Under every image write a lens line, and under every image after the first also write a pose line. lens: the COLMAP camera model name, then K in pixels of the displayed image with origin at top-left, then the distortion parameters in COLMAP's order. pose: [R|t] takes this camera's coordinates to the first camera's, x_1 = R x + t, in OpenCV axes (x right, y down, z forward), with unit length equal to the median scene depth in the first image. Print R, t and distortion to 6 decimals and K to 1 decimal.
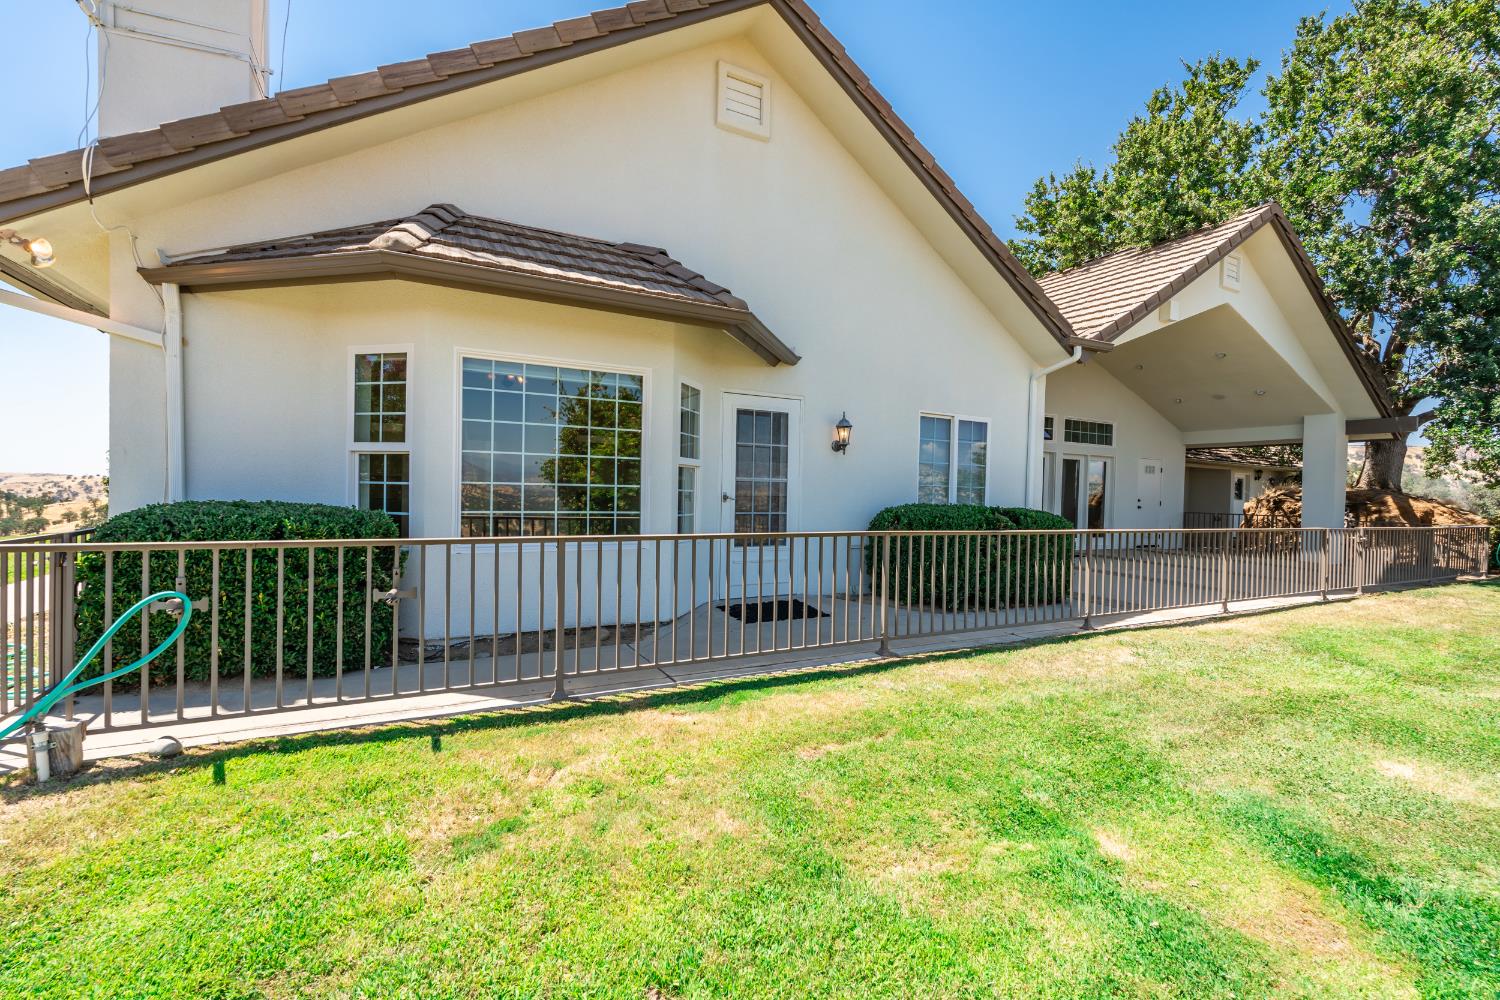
lens RADIAL K [[618.5, 0, 750.0], [0, 618.5, 500.0], [0, 0, 1]] dist [0.017787, -0.000067]
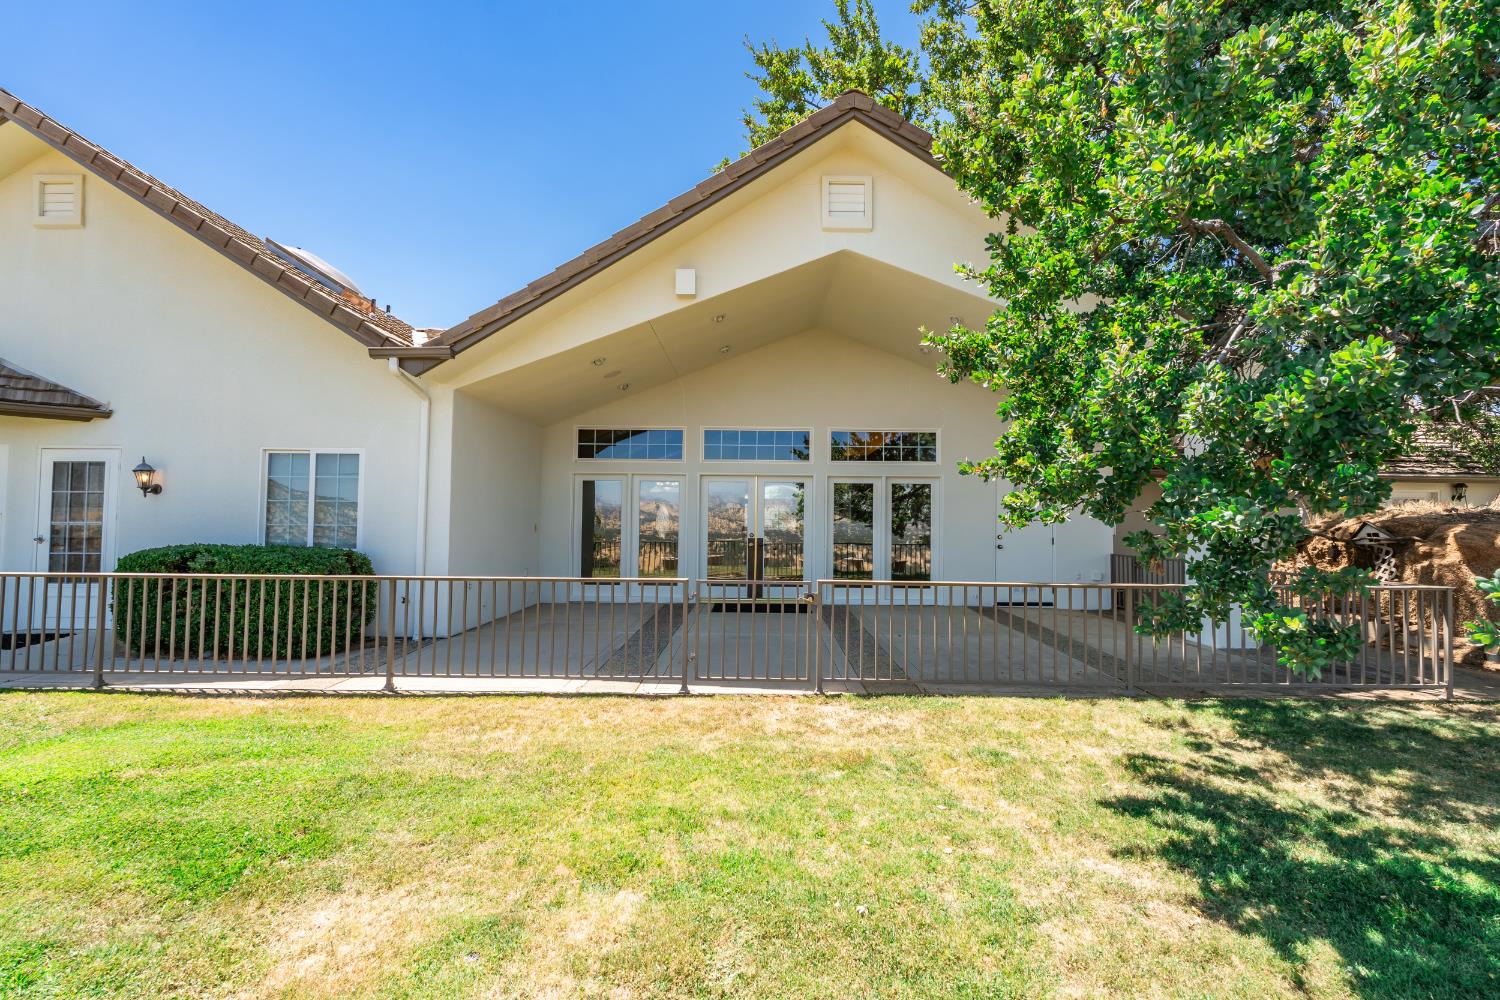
lens RADIAL K [[651.0, 0, 750.0], [0, 651.0, 500.0], [0, 0, 1]] dist [-0.004175, -0.000787]
pose [[0.881047, -0.036915, -0.471586, 1.558363], [0.005971, 0.997739, -0.066946, 0.009725], [0.472991, 0.056167, 0.879275, 0.525829]]
